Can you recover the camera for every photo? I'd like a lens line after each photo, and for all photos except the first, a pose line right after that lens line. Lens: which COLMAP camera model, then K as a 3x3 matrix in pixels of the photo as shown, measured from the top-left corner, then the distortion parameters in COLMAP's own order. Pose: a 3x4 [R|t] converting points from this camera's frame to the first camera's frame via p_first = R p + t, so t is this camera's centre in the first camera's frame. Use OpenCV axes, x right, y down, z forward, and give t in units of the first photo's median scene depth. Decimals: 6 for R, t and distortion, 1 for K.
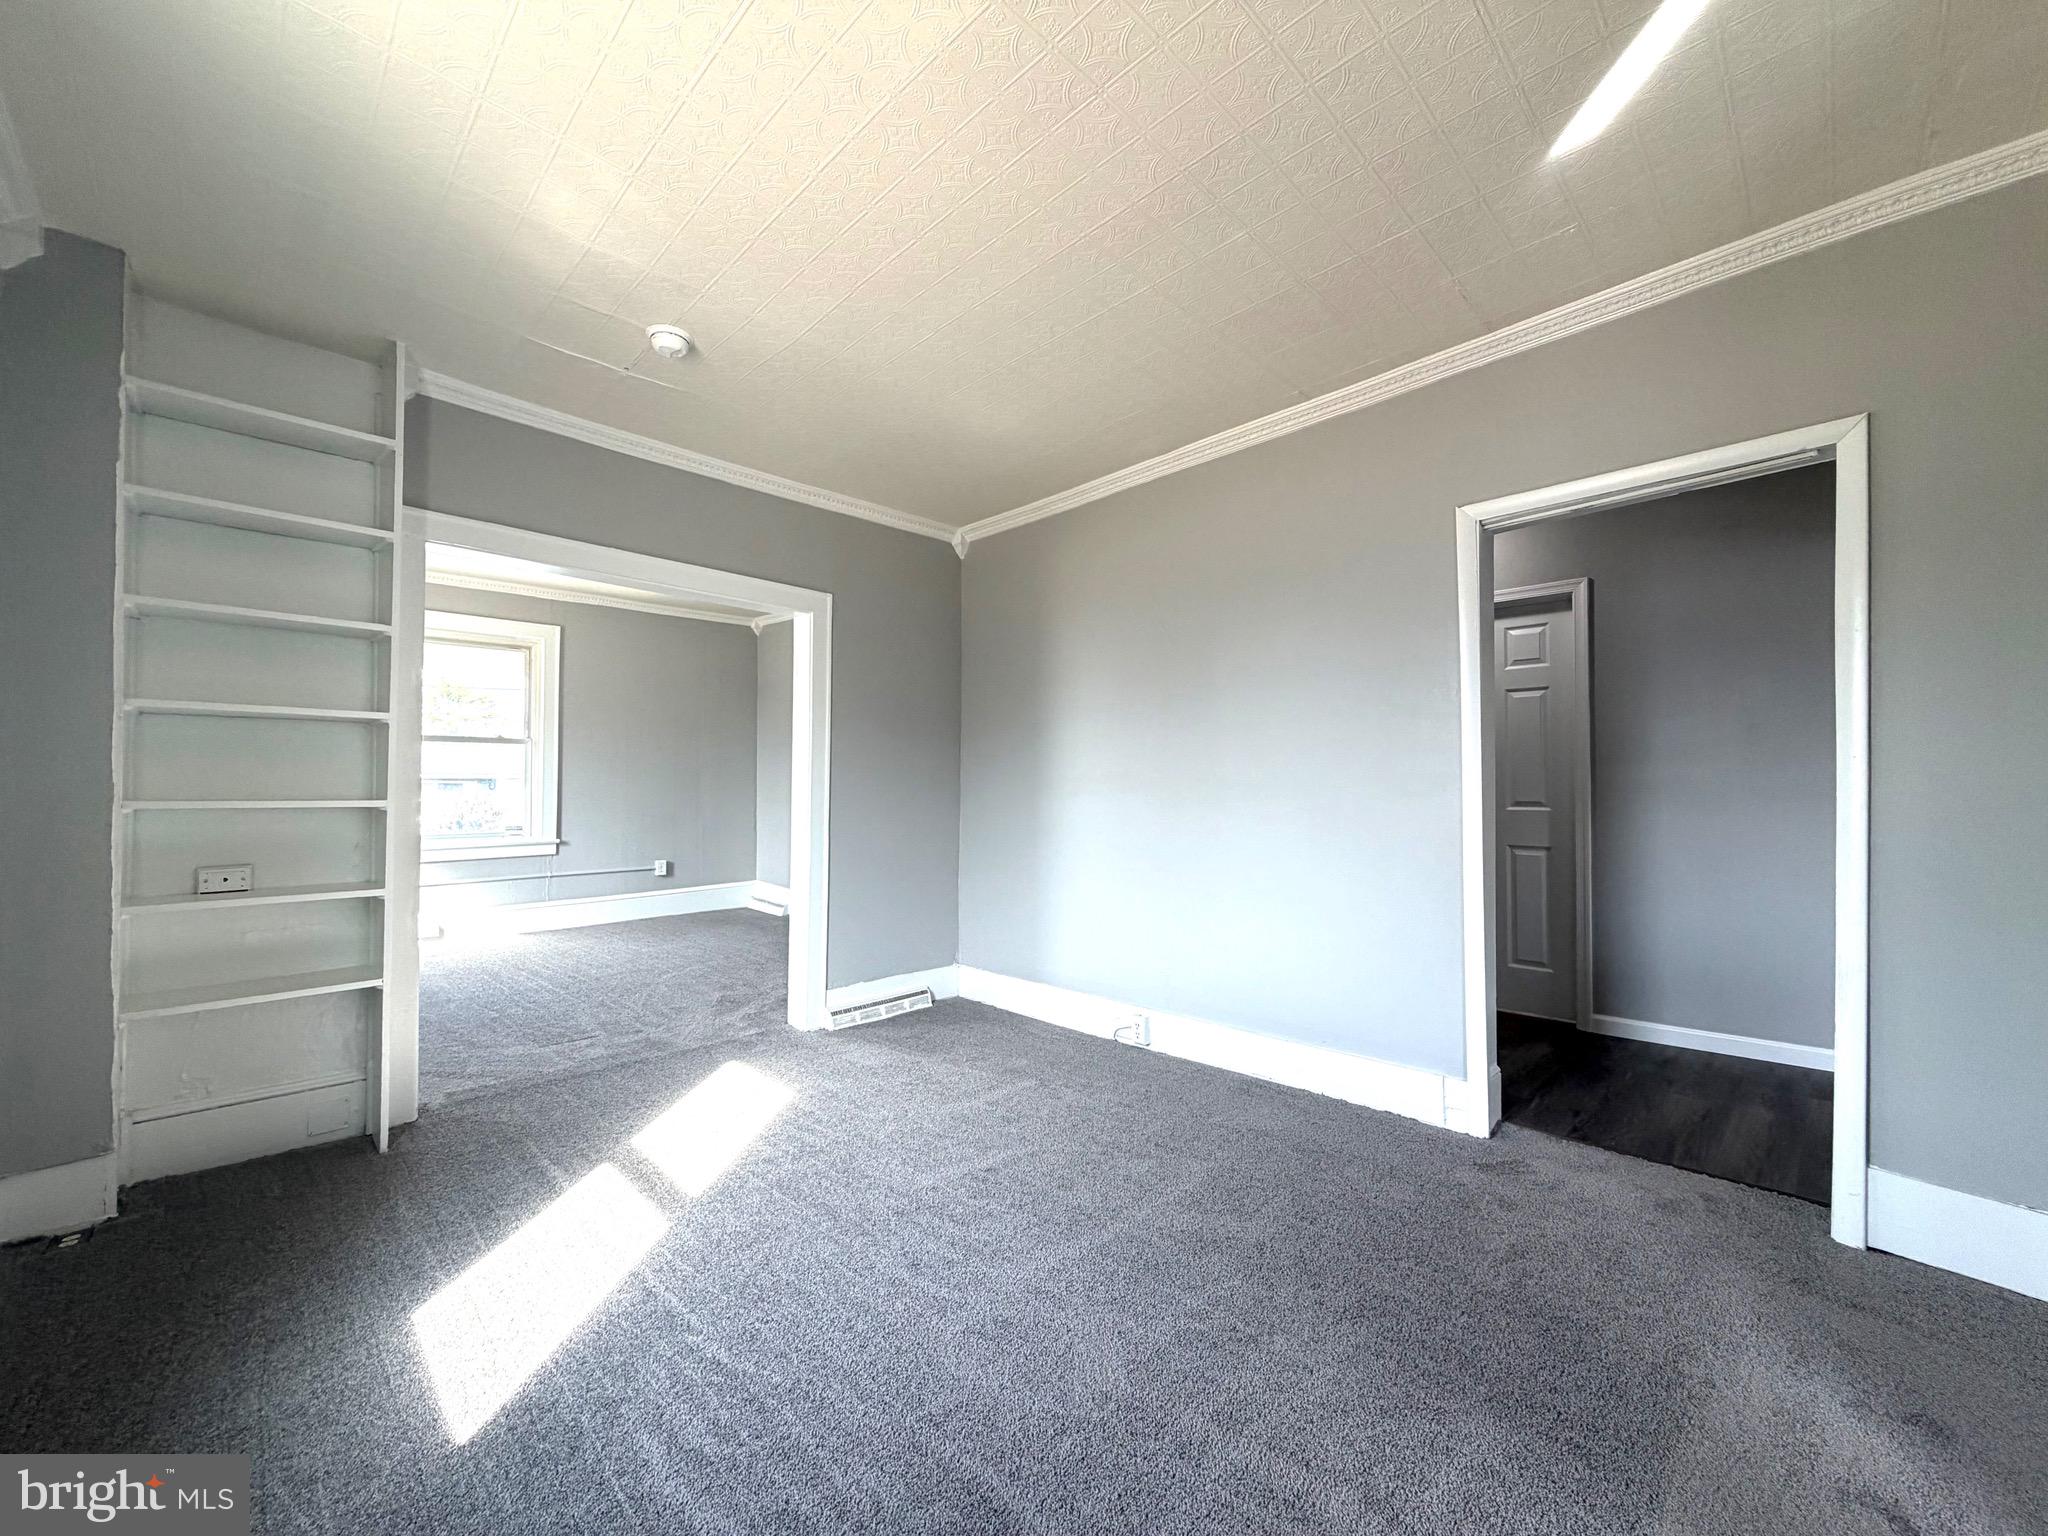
lens RADIAL K [[814.4, 0, 1015.4], [0, 814.4, 768.7], [0, 0, 1]] dist [-0.000417, 0.000023]
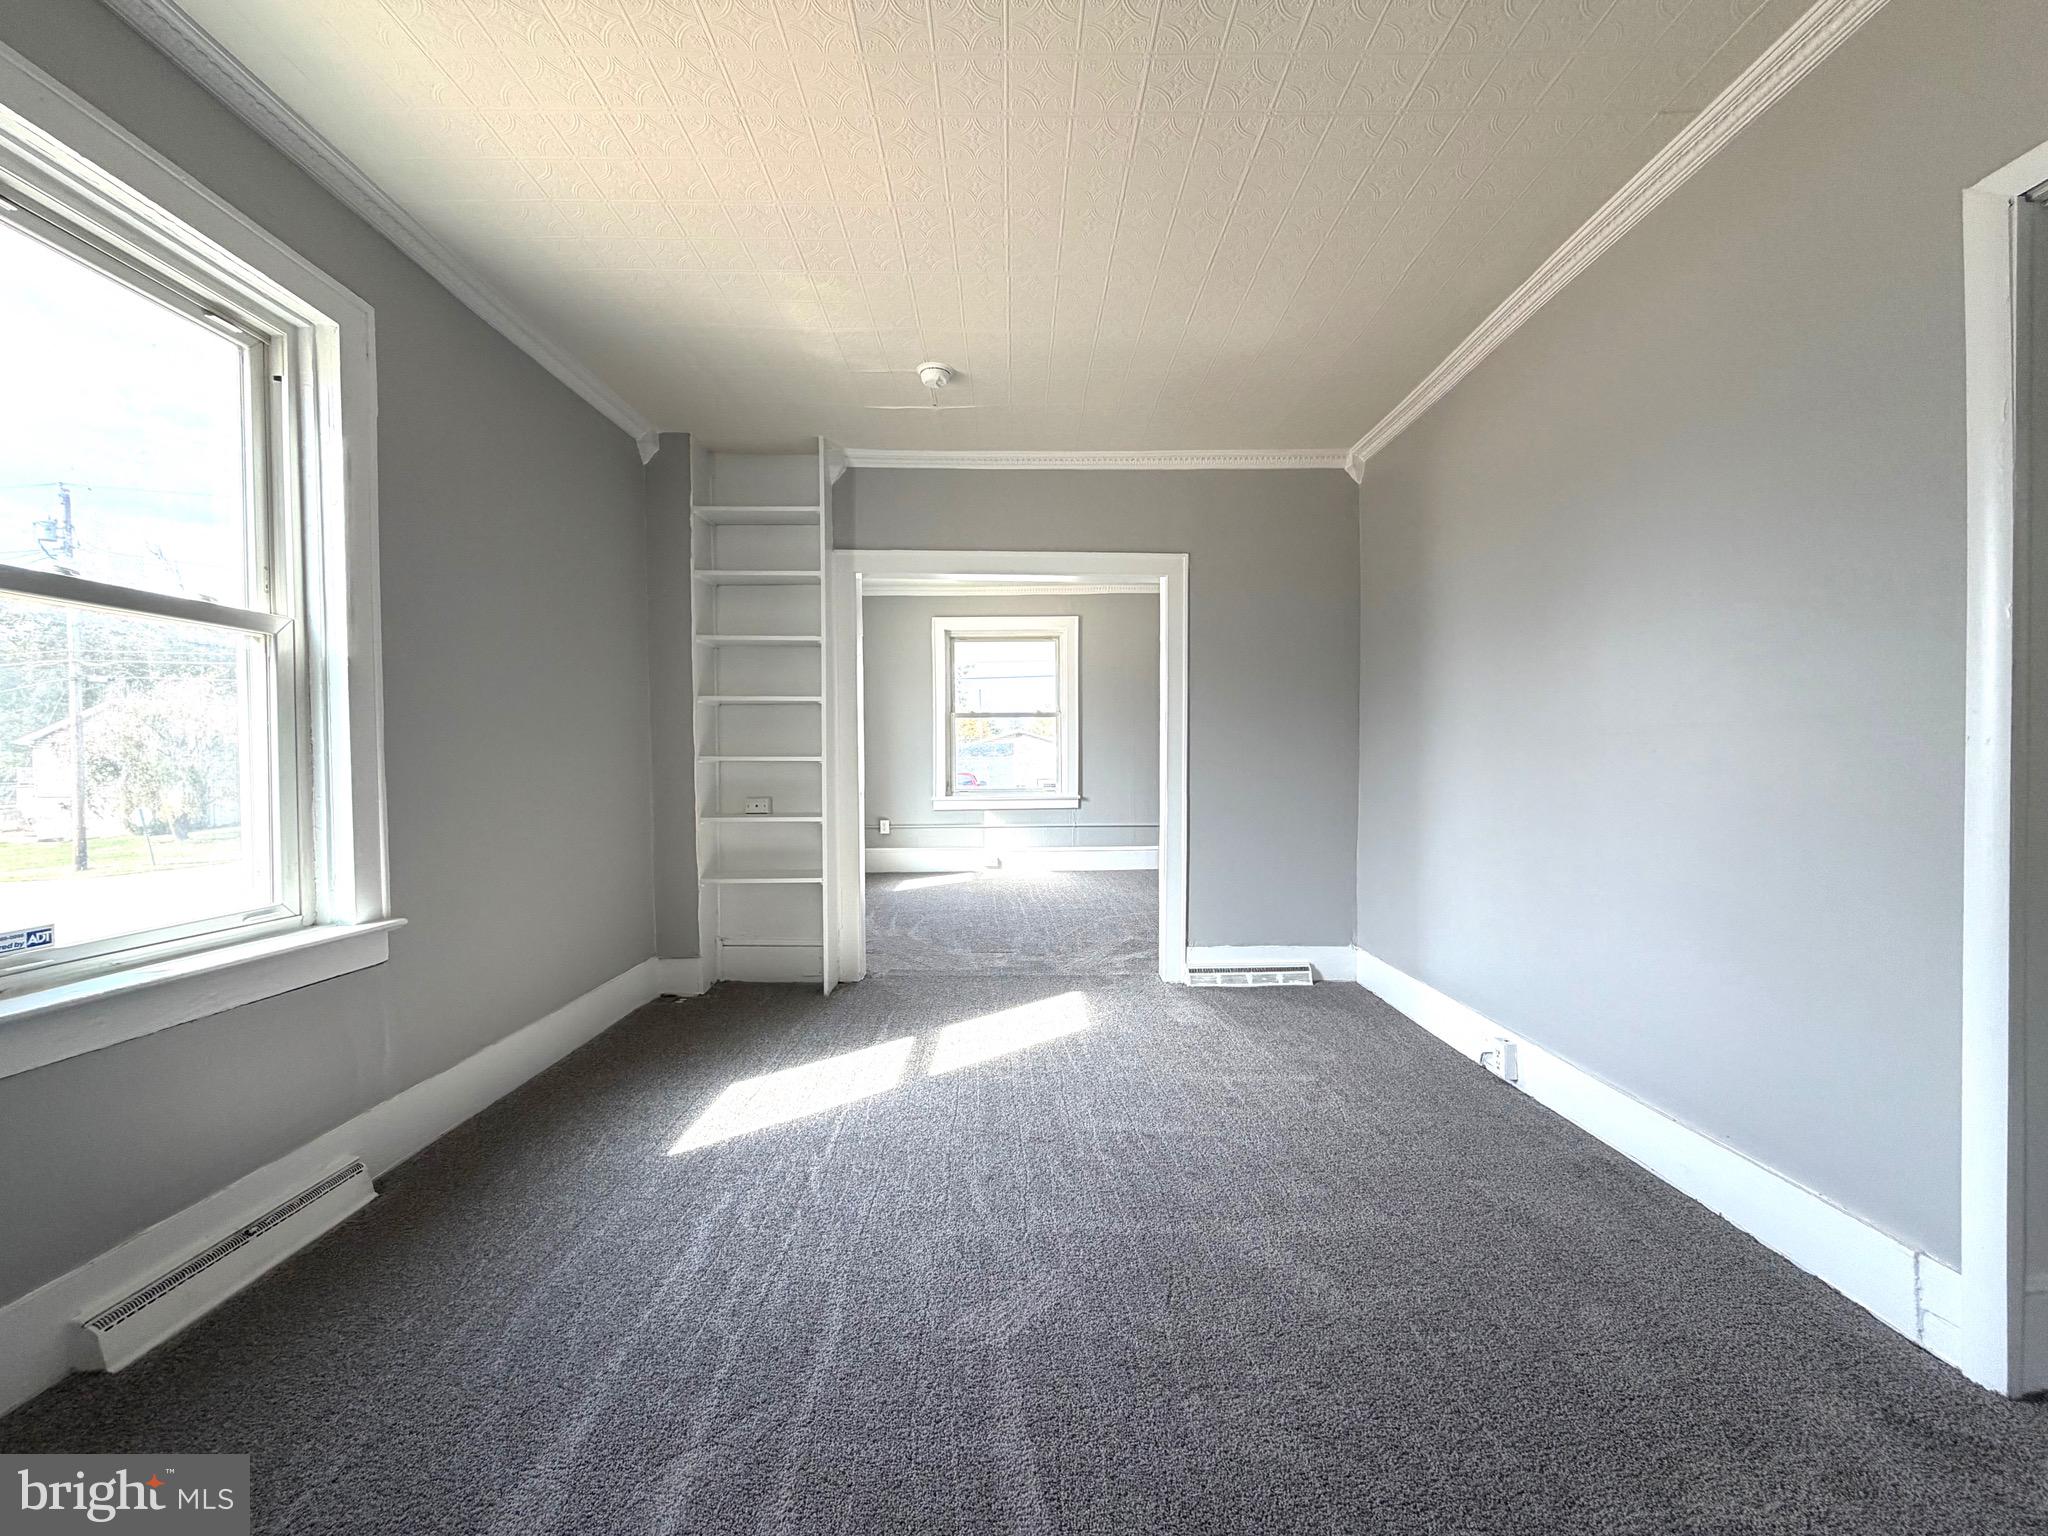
lens RADIAL K [[814.4, 0, 1015.4], [0, 814.4, 768.7], [0, 0, 1]] dist [-0.000417, 0.000023]
pose [[0.714972, 0.006692, -0.699121, 0.369869], [0.019768, 0.999361, 0.029782, 0.017300], [0.698874, -0.035114, 0.714383, 0.148878]]
